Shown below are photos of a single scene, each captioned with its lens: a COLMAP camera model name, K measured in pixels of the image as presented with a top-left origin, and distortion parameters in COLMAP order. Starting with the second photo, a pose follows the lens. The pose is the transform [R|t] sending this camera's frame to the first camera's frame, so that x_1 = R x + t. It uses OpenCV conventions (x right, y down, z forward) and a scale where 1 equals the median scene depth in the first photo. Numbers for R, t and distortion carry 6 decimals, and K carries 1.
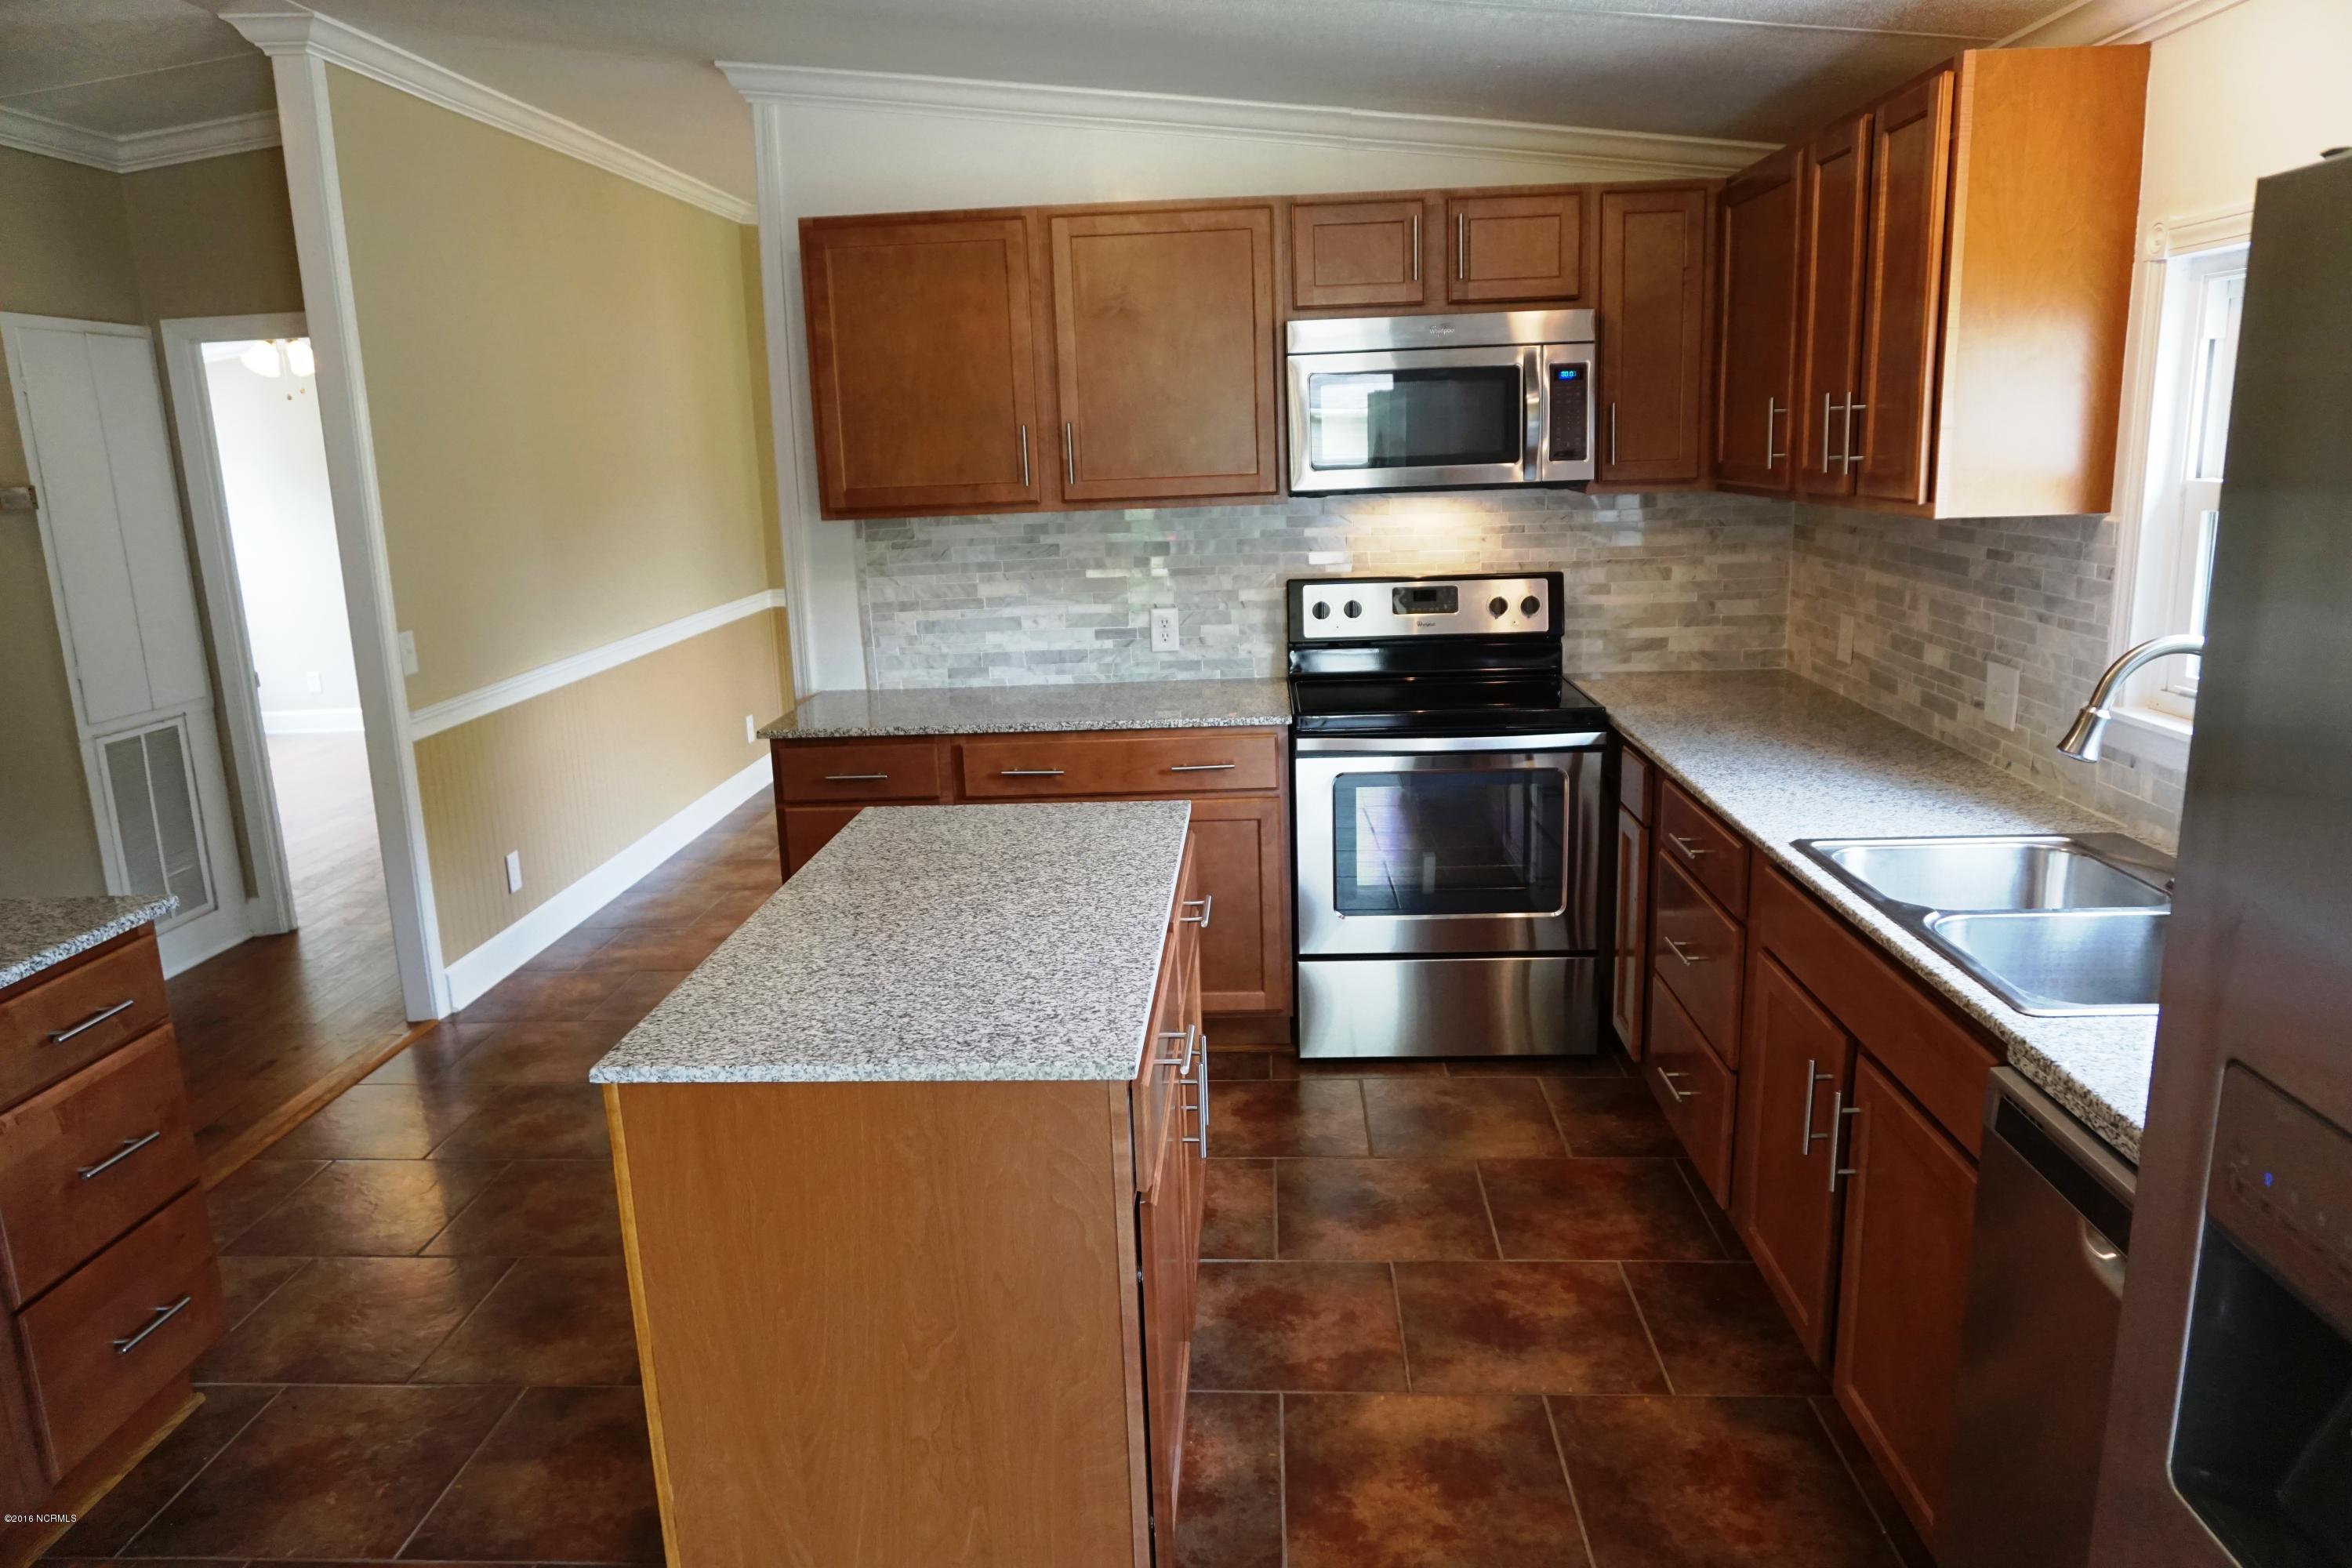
lens RADIAL K [[1573.8, 0, 1173.0], [0, 1573.8, 779.6], [0, 0, 1]] dist [-0.055452, 0.044259]
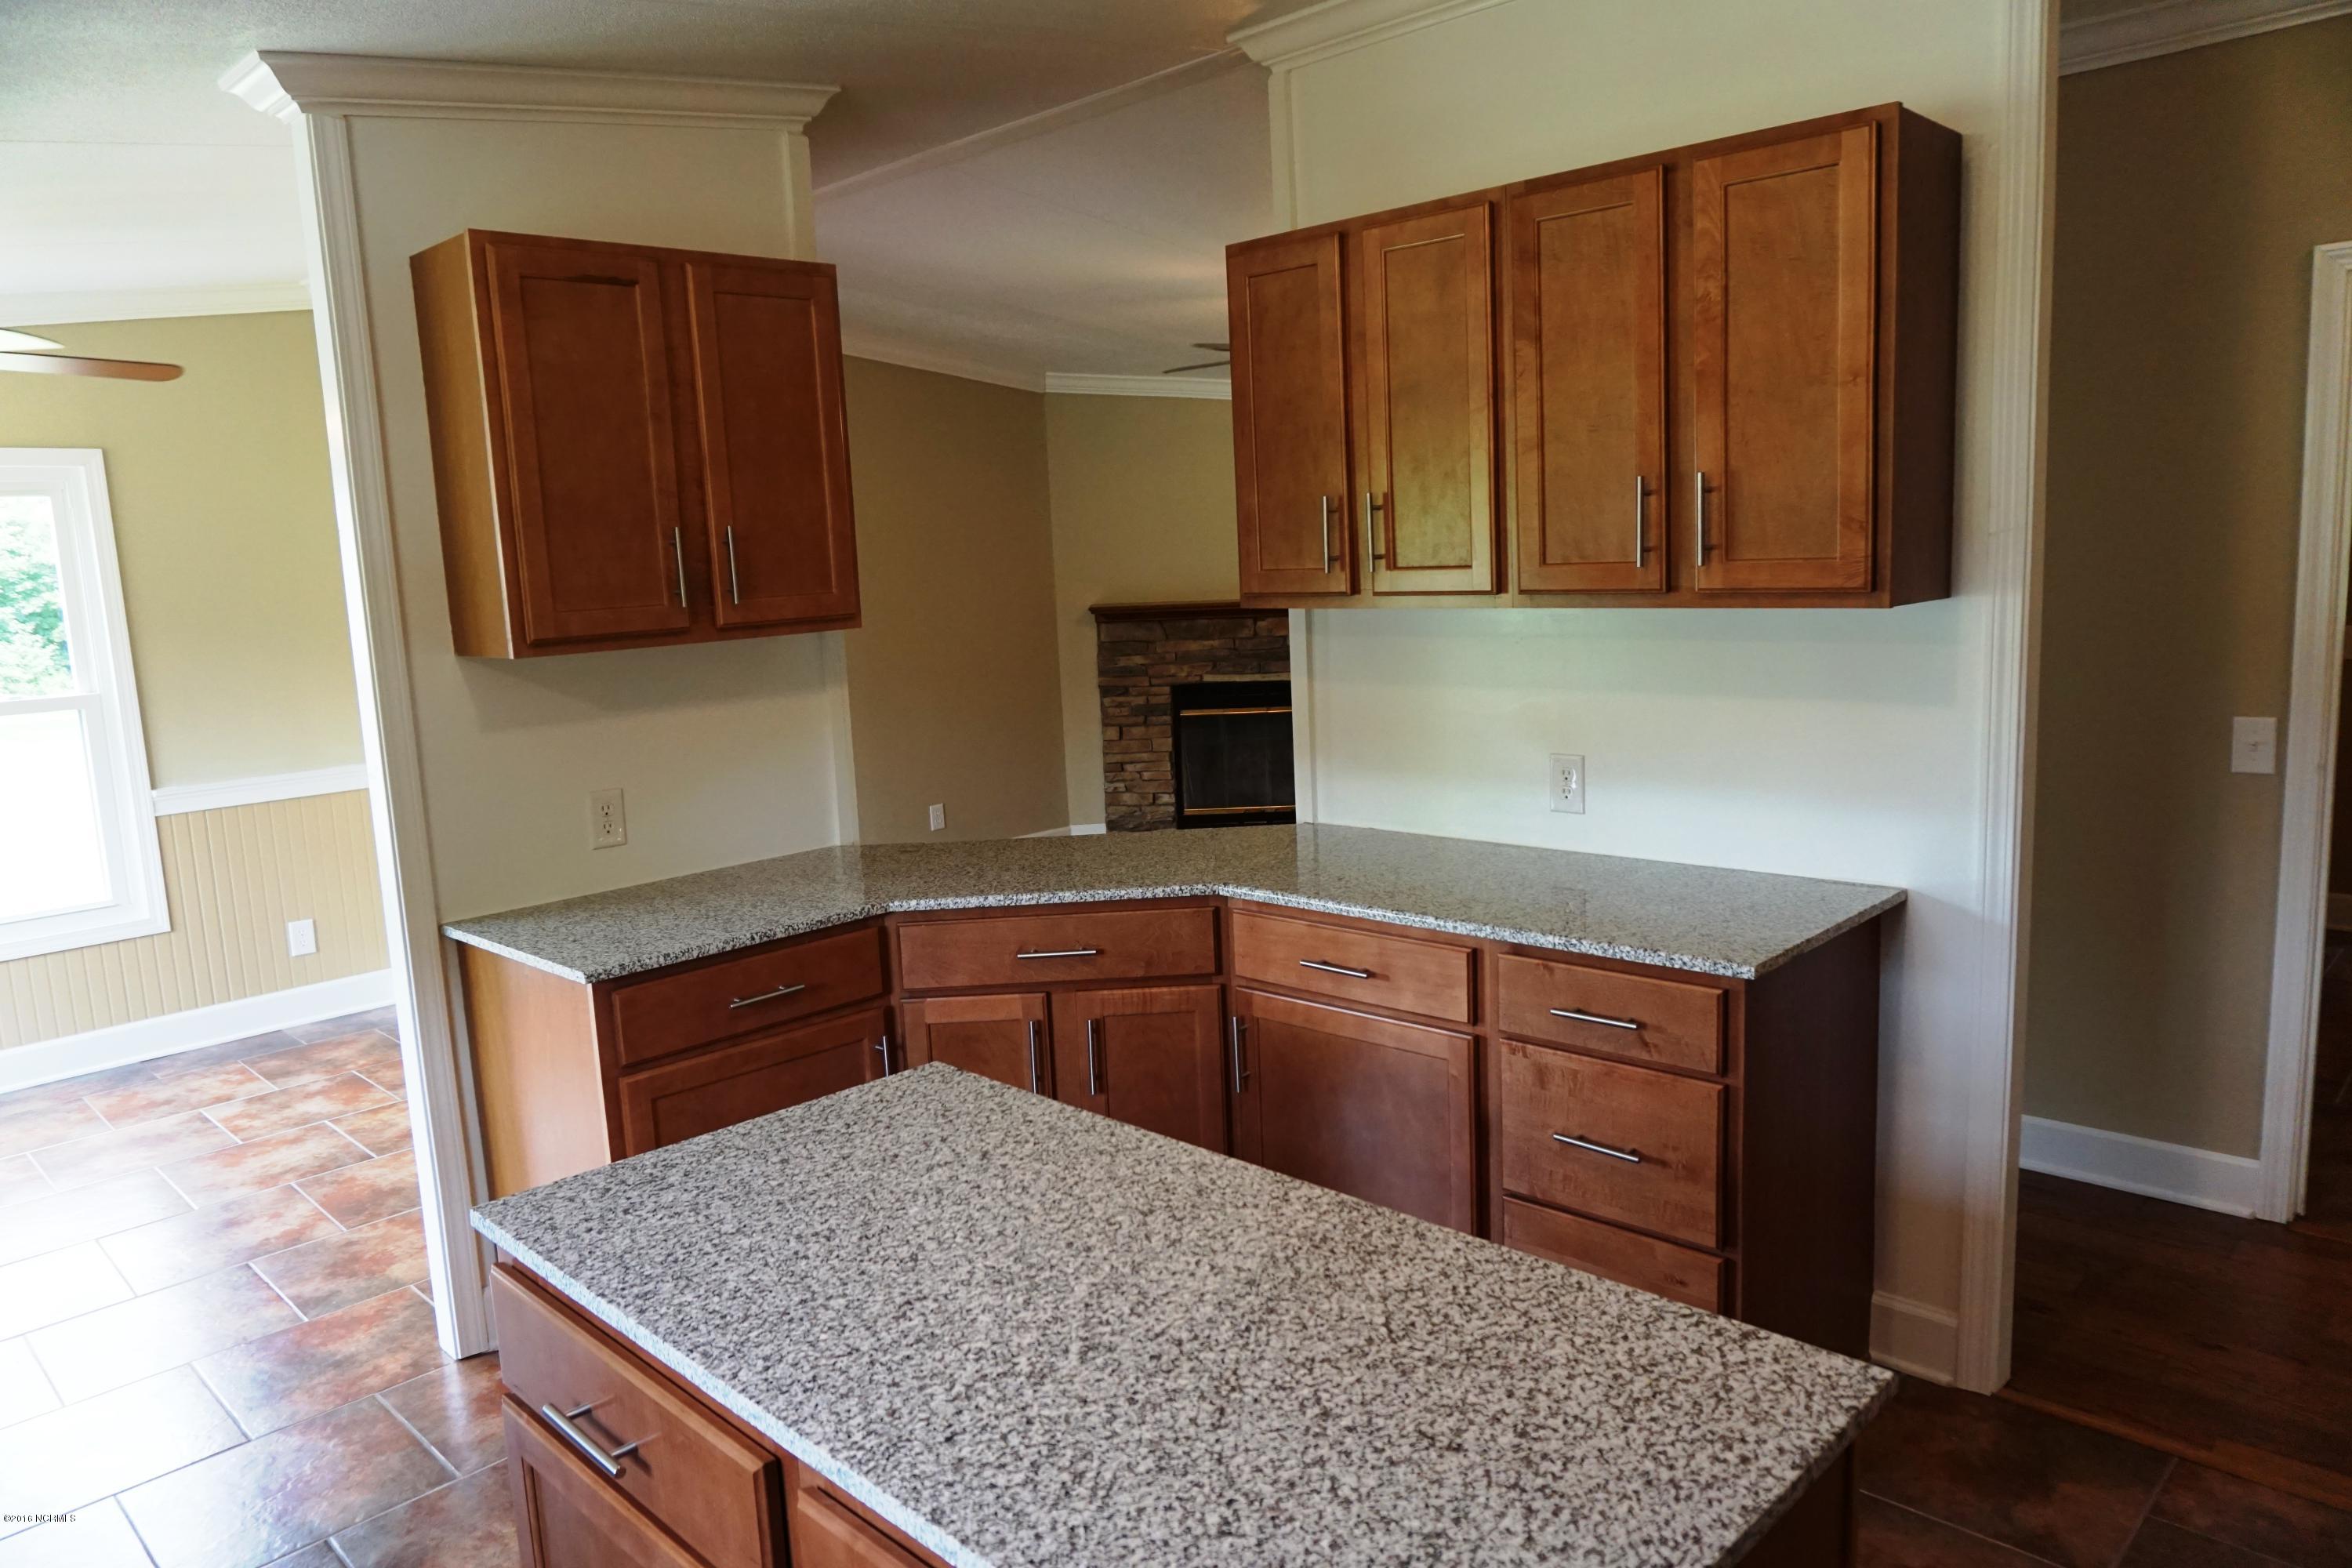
lens RADIAL K [[1573.8, 0, 1173.0], [0, 1573.8, 779.6], [0, 0, 1]] dist [-0.055452, 0.044259]
pose [[-0.659808, 0.175494, -0.730654, 0.253328], [-0.096618, 0.944462, 0.314097, -0.303407], [0.745197, 0.277838, -0.606207, 1.346001]]
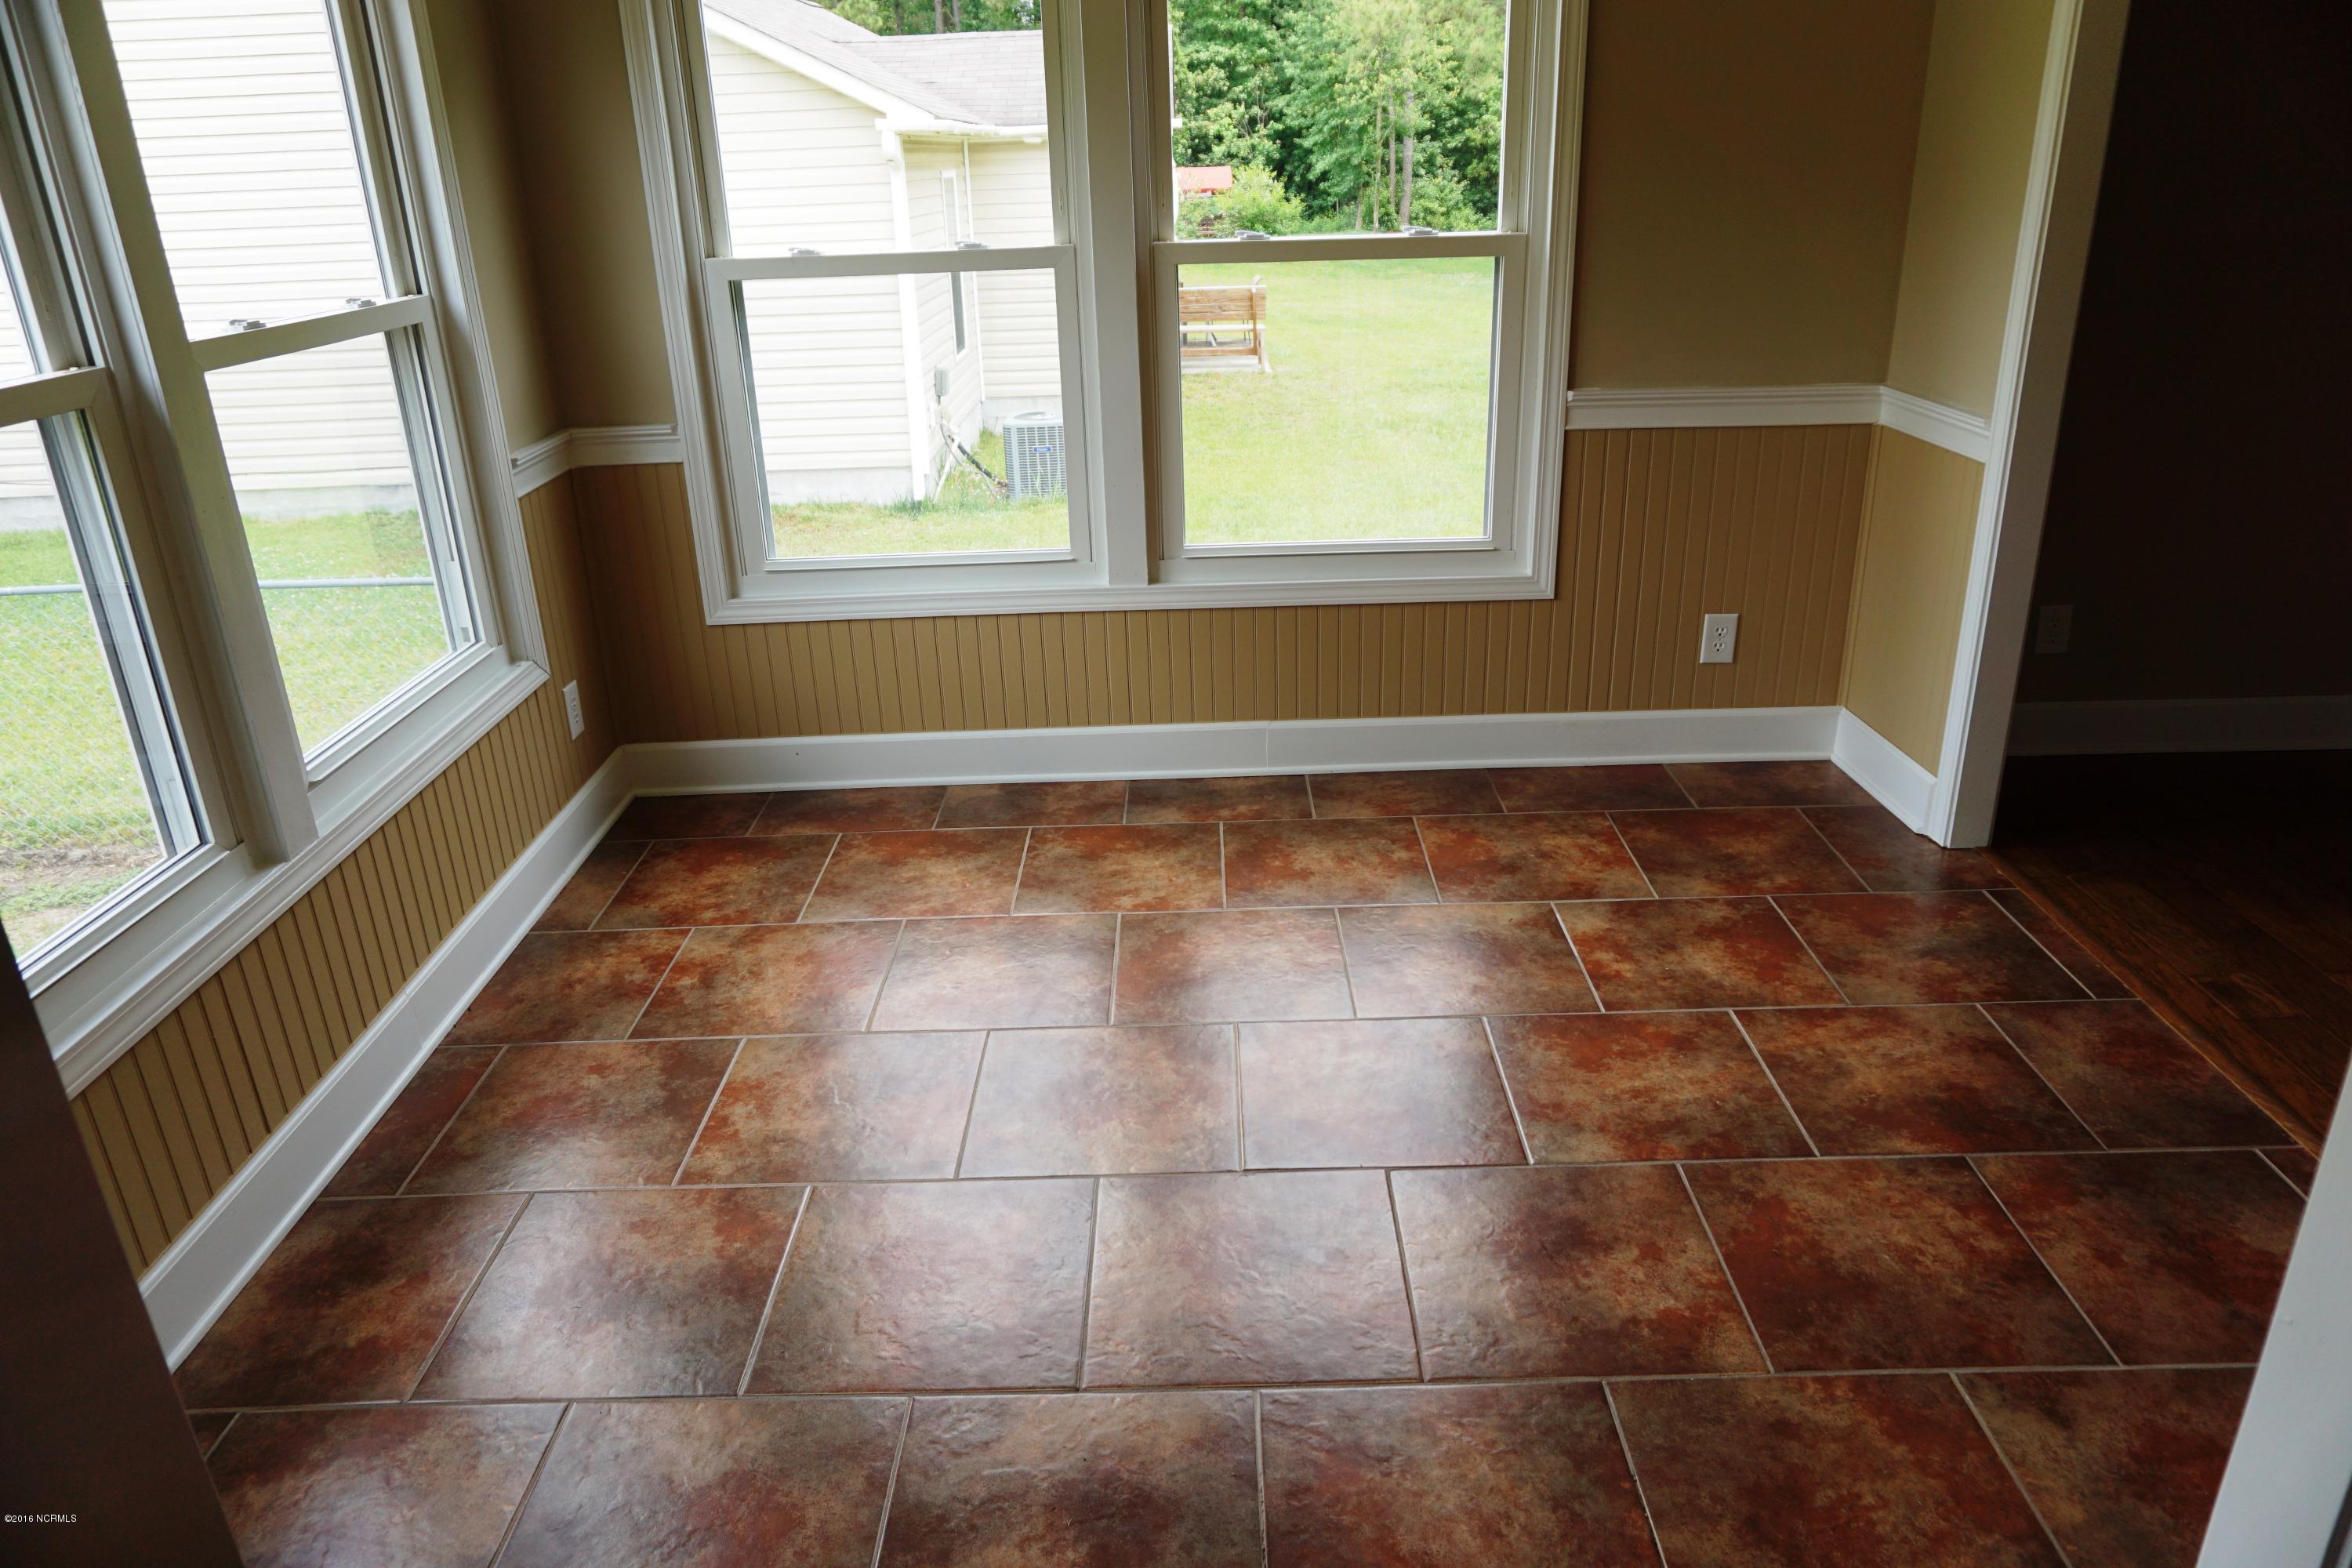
lens RADIAL K [[1573.8, 0, 1173.0], [0, 1573.8, 779.6], [0, 0, 1]] dist [-0.055452, 0.044259]
pose [[-0.996938, 0.075520, -0.020295, 0.041073], [0.050508, 0.819973, 0.570170, -0.025817], [0.059700, 0.567399, -0.821276, 0.354308]]
